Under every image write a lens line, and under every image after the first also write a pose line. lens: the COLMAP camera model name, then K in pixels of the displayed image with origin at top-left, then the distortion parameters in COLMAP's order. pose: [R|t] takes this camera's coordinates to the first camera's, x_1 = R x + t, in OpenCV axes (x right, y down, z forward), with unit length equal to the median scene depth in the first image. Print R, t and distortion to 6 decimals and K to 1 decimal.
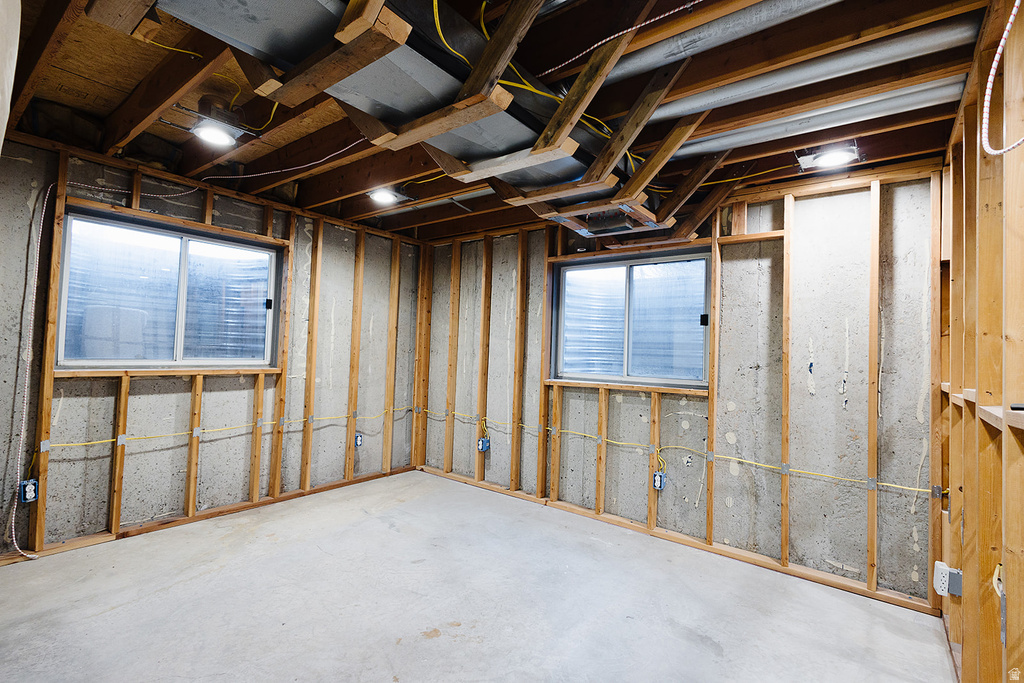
lens RADIAL K [[470.4, 0, 513.0], [0, 470.4, 339.5], [0, 0, 1]] dist [0.008696, -0.000409]
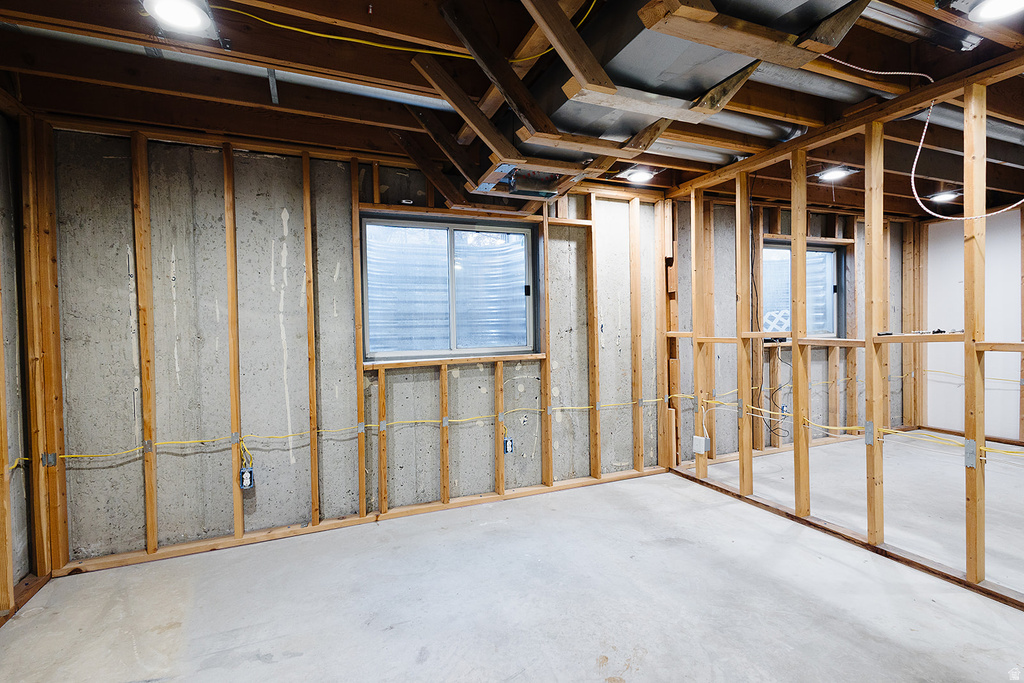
lens RADIAL K [[470.4, 0, 512.1], [0, 470.4, 338.3], [0, 0, 1]] dist [0.009299, -0.000718]
pose [[0.488222, -0.065643, 0.870247, -0.560645], [0.016715, 0.997688, 0.065879, -0.003099], [-0.872559, -0.017618, 0.488190, 0.483620]]
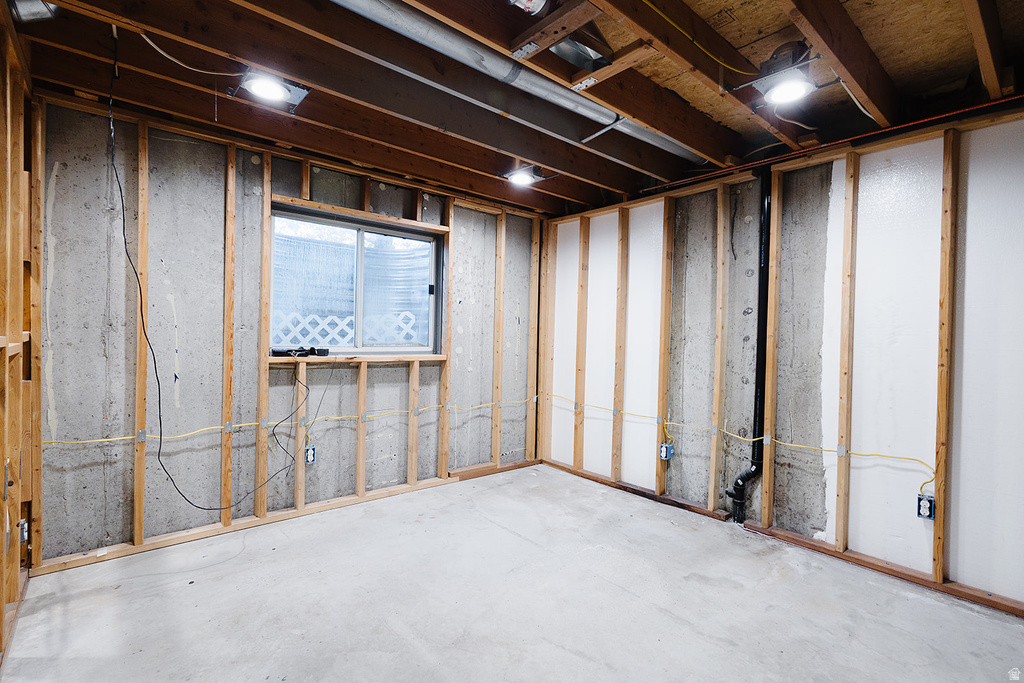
lens RADIAL K [[470.4, 0, 512.1], [0, 470.4, 338.3], [0, 0, 1]] dist [0.009299, -0.000718]
pose [[0.204389, -0.039477, 0.978093, 0.150576], [-0.043785, 0.997818, 0.049422, 0.010307], [-0.977910, -0.052927, 0.202214, -0.105408]]
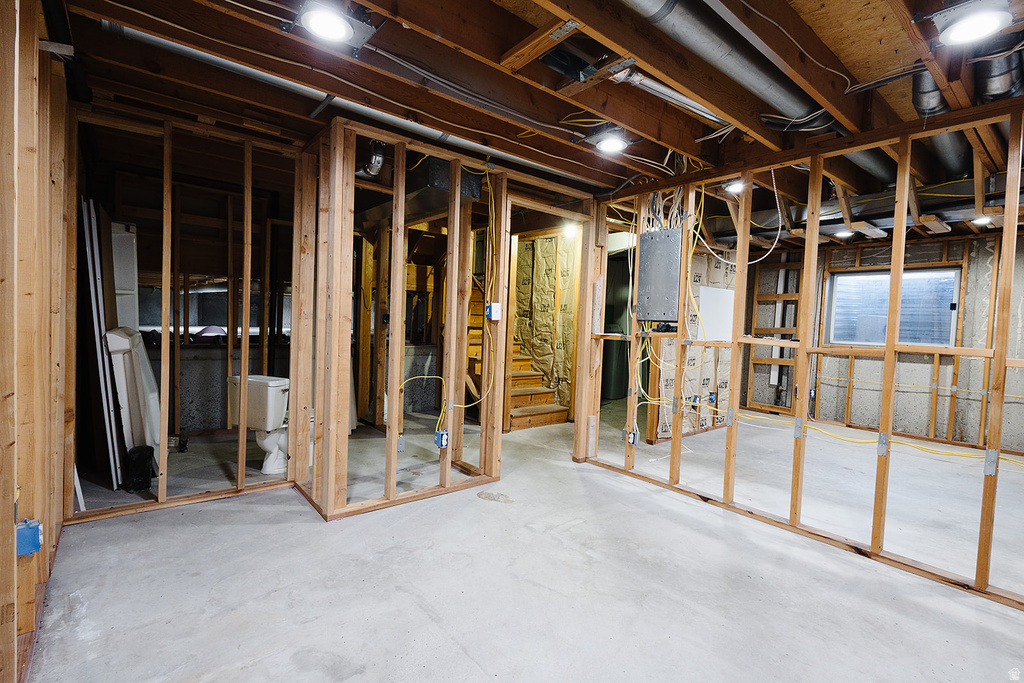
lens RADIAL K [[470.4, 0, 512.1], [0, 470.4, 338.3], [0, 0, 1]] dist [0.009299, -0.000718]
pose [[-0.221429, -0.004997, -0.975164, 1.341166], [-0.019456, 0.999810, -0.000706, 0.054789], [0.974982, 0.018817, -0.221484, 0.015080]]
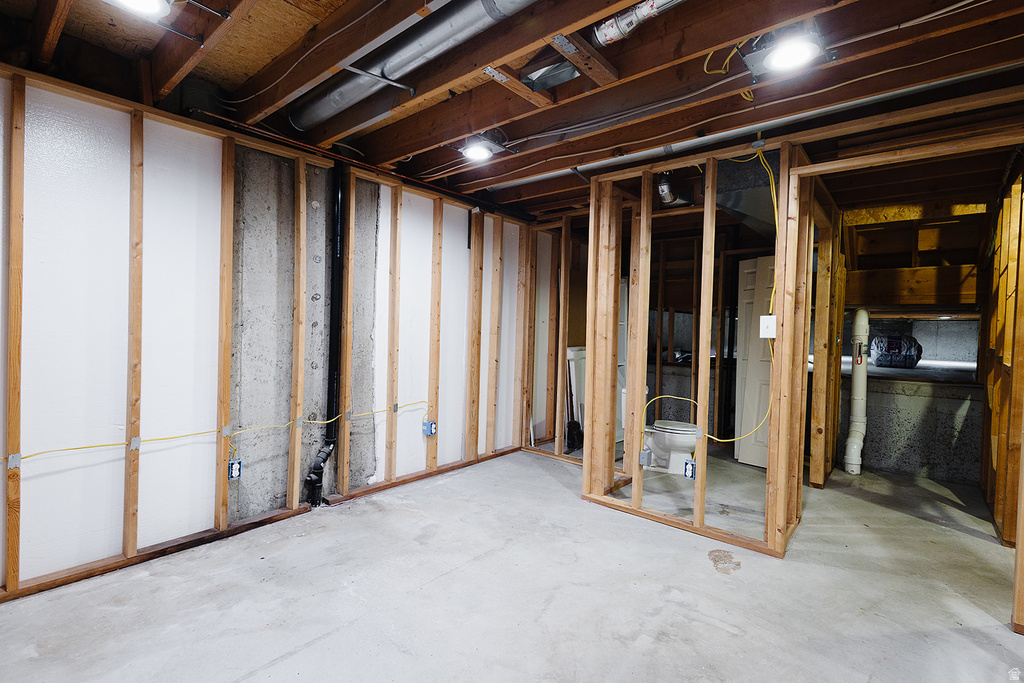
lens RADIAL K [[468.2, 0, 512.9], [0, 468.2, 337.8], [0, 0, 1]] dist [0.005082, -0.000074]
pose [[-0.997054, -0.061334, 0.046067, 0.728380], [-0.061647, 0.998083, -0.005410, 0.044812], [-0.045647, -0.008234, -0.998924, 0.555490]]
